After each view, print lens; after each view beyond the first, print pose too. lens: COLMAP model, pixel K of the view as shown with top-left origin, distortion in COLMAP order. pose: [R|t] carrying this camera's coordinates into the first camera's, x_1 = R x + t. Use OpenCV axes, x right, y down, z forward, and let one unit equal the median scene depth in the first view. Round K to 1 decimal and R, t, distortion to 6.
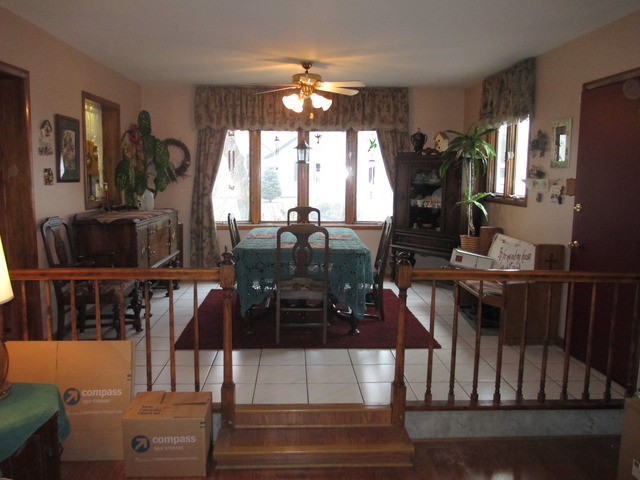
lens RADIAL K [[529.7, 0, 319.4], [0, 529.7, 238.4], [0, 0, 1]] dist [-0.081137, 0.020818]
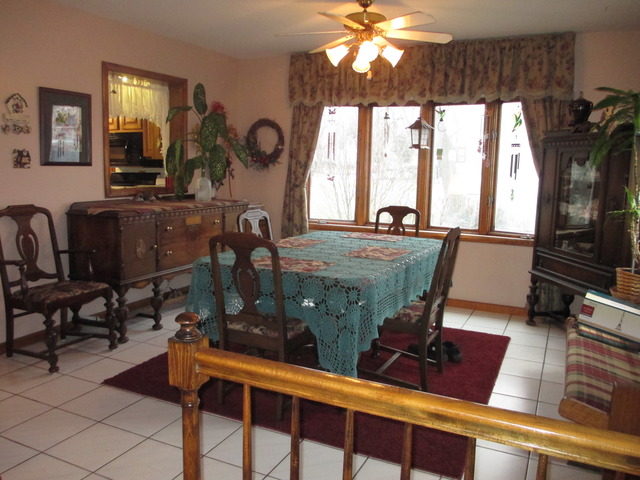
lens RADIAL K [[529.7, 0, 319.6], [0, 529.7, 241.9], [0, 0, 1]] dist [-0.081137, 0.020818]
pose [[0.876379, 0.079868, -0.474953, 0.215628], [-0.072760, 0.996791, 0.033364, -0.026228], [0.476094, 0.005318, 0.879378, 0.291141]]
